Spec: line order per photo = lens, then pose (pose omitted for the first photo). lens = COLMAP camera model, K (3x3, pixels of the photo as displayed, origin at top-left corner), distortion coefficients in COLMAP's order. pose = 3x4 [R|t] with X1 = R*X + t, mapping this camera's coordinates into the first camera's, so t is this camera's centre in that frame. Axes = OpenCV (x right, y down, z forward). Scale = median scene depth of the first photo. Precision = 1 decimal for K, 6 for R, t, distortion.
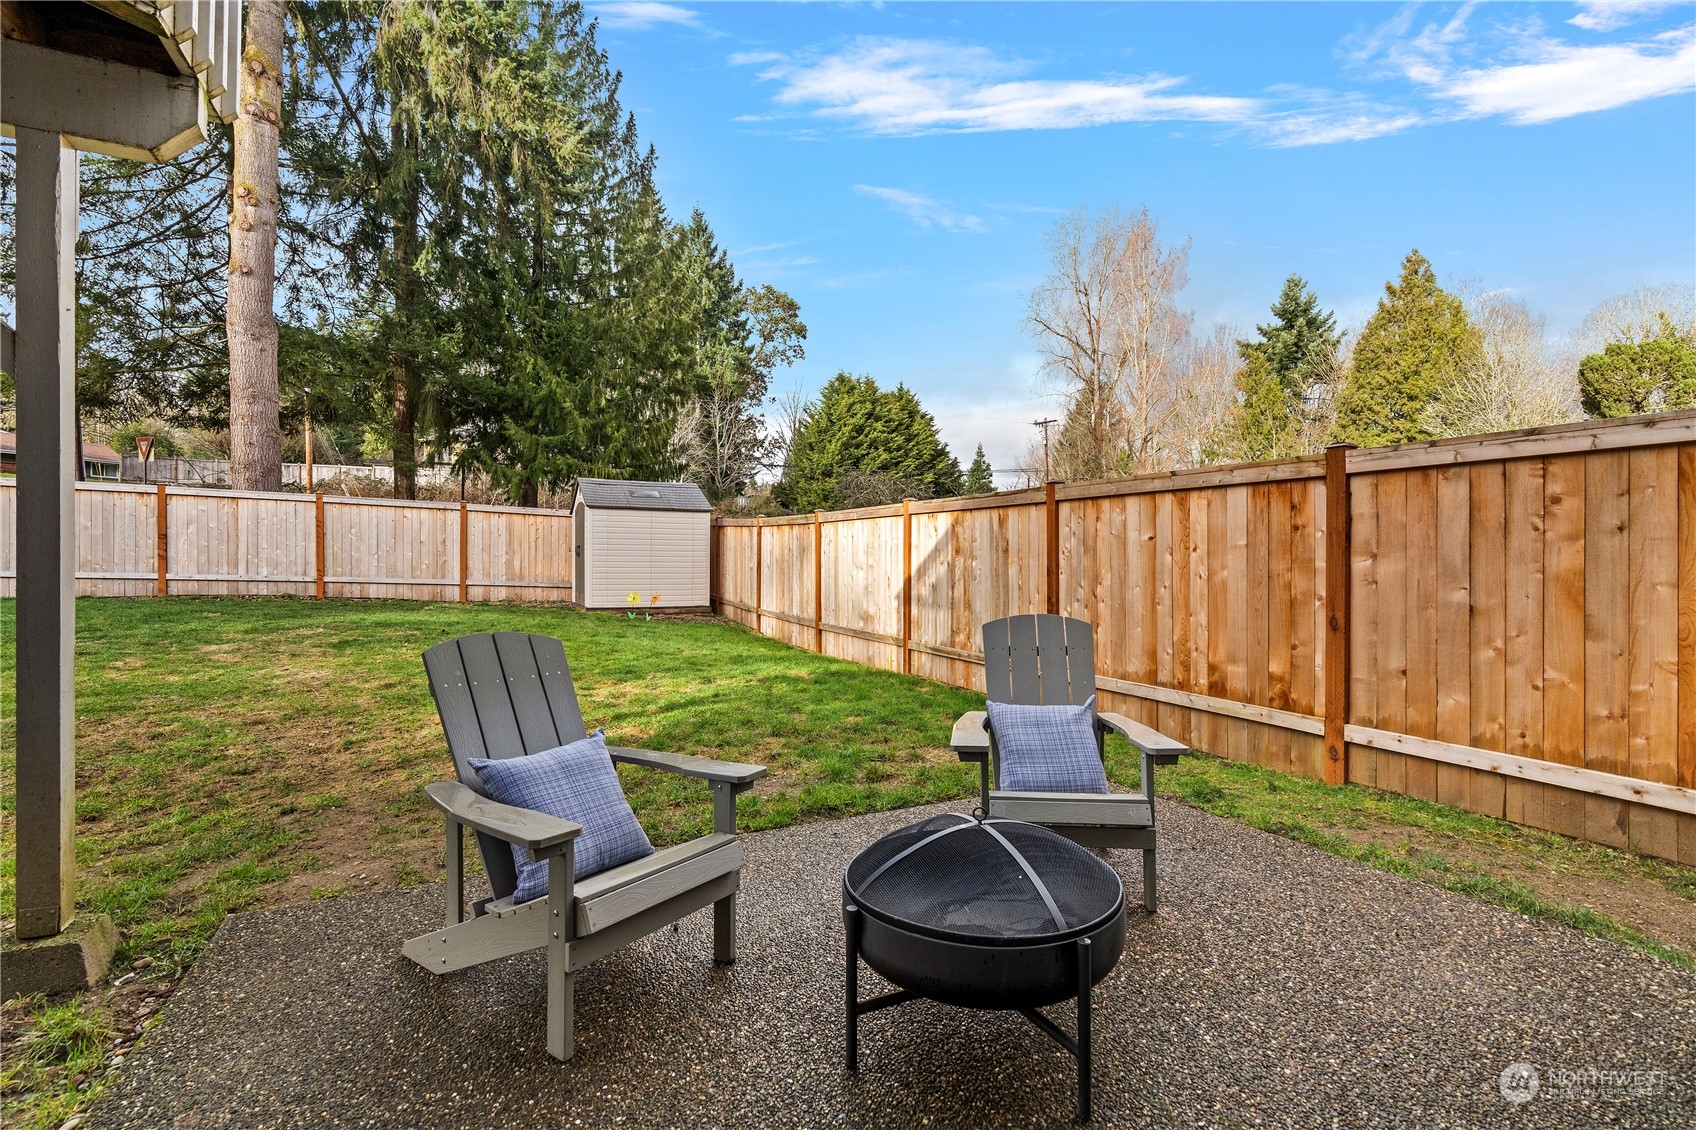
lens RADIAL K [[771.0, 0, 856.1], [0, 771.0, 564.8], [0, 0, 1]] dist [-0.000943, 0.002032]
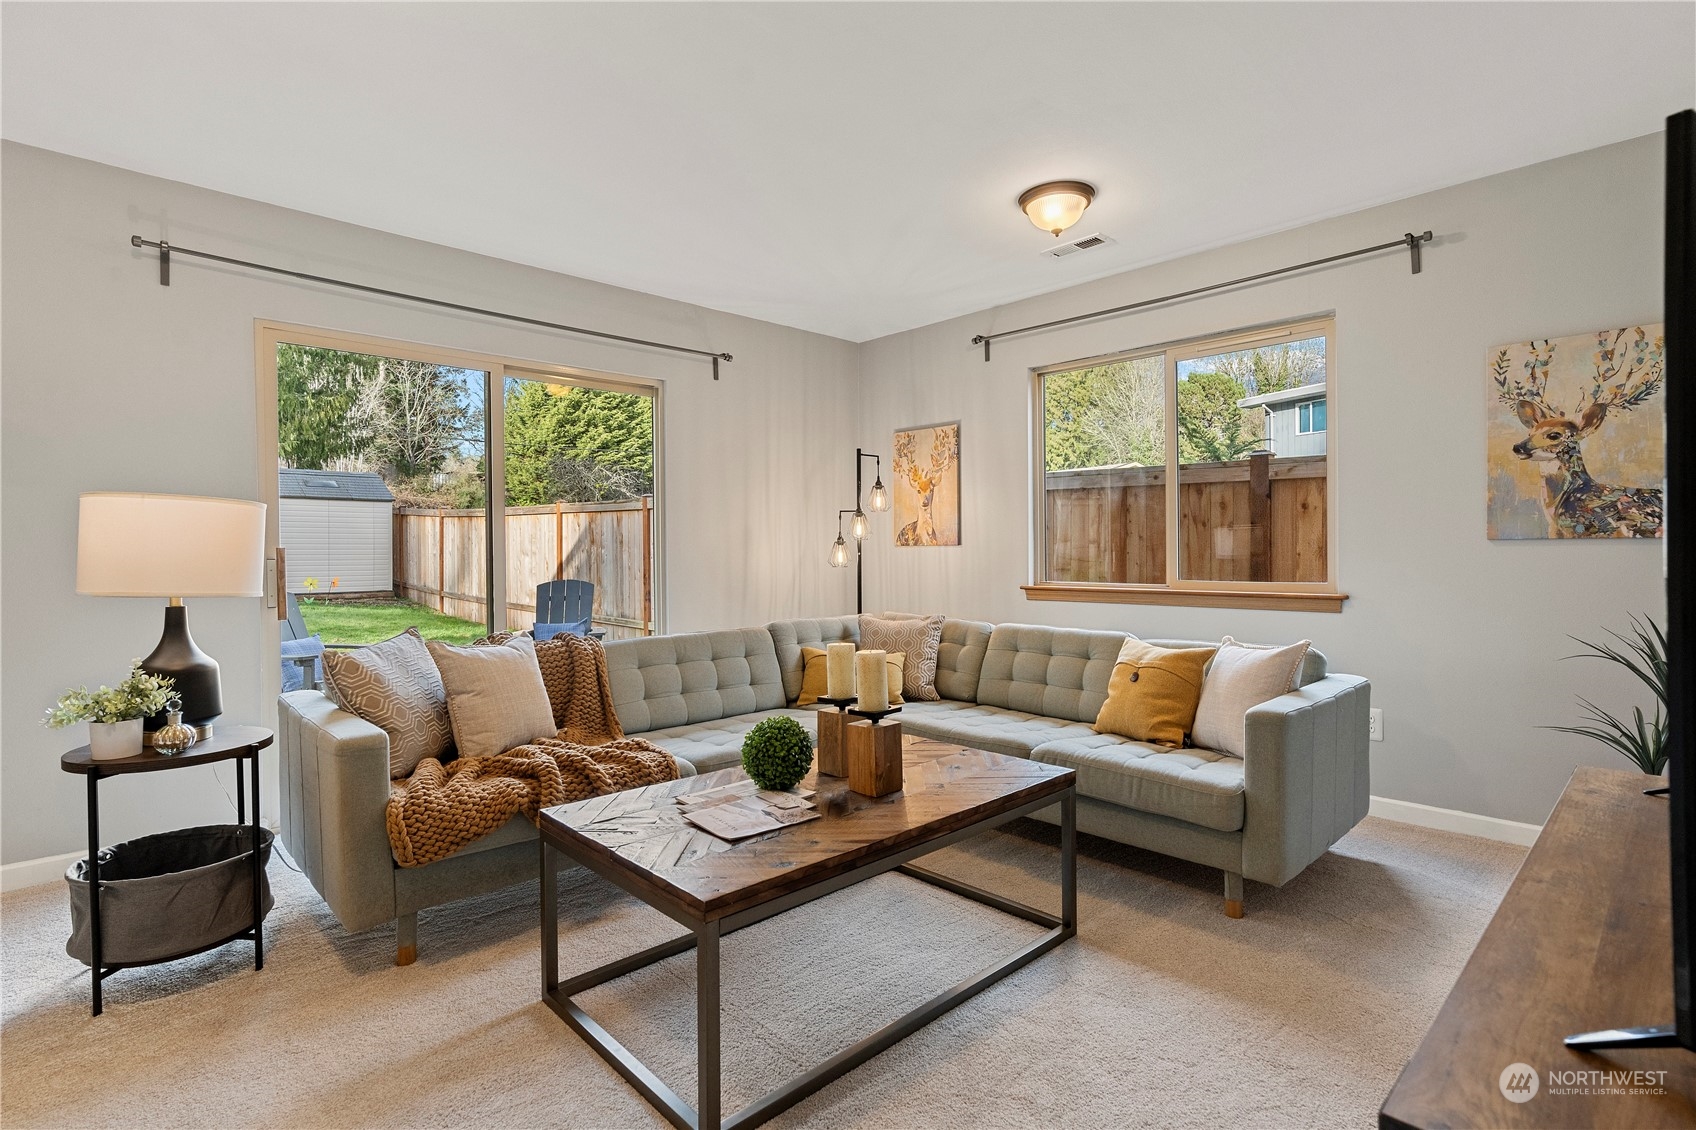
lens RADIAL K [[822.0, 0, 842.8], [0, 822.0, 563.6], [0, 0, 1]] dist [-0.000218, -0.000060]
pose [[0.954026, -0.008278, 0.299609, 0.070384], [0.002980, 0.999831, 0.018135, -0.002777], [-0.299709, -0.016409, 0.953890, -0.299620]]
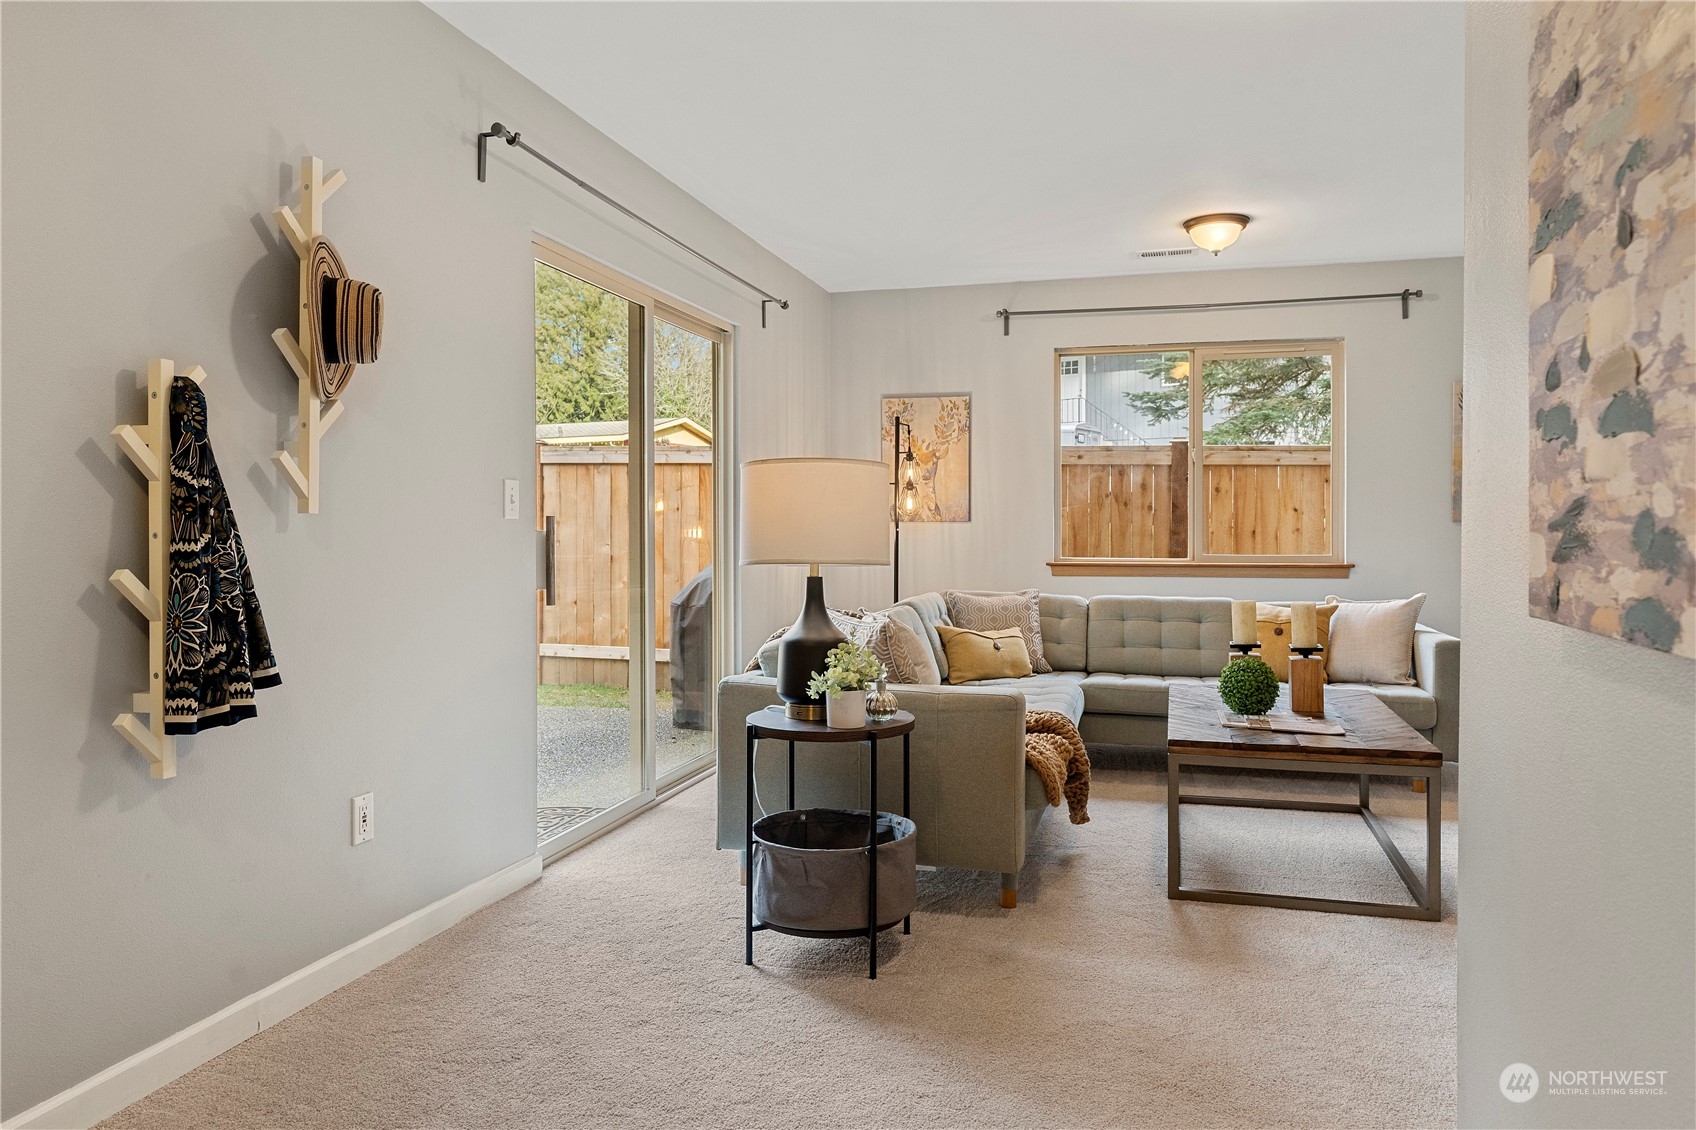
lens RADIAL K [[1144.7, 0, 849.9], [0, 1144.7, 553.7], [0, 0, 1]] dist [0.003276, 0.000104]
pose [[0.665232, -0.011877, 0.746542, -0.173222], [-0.004677, 0.999788, 0.020074, 0.000124], [-0.746622, -0.016845, 0.665035, -0.255650]]
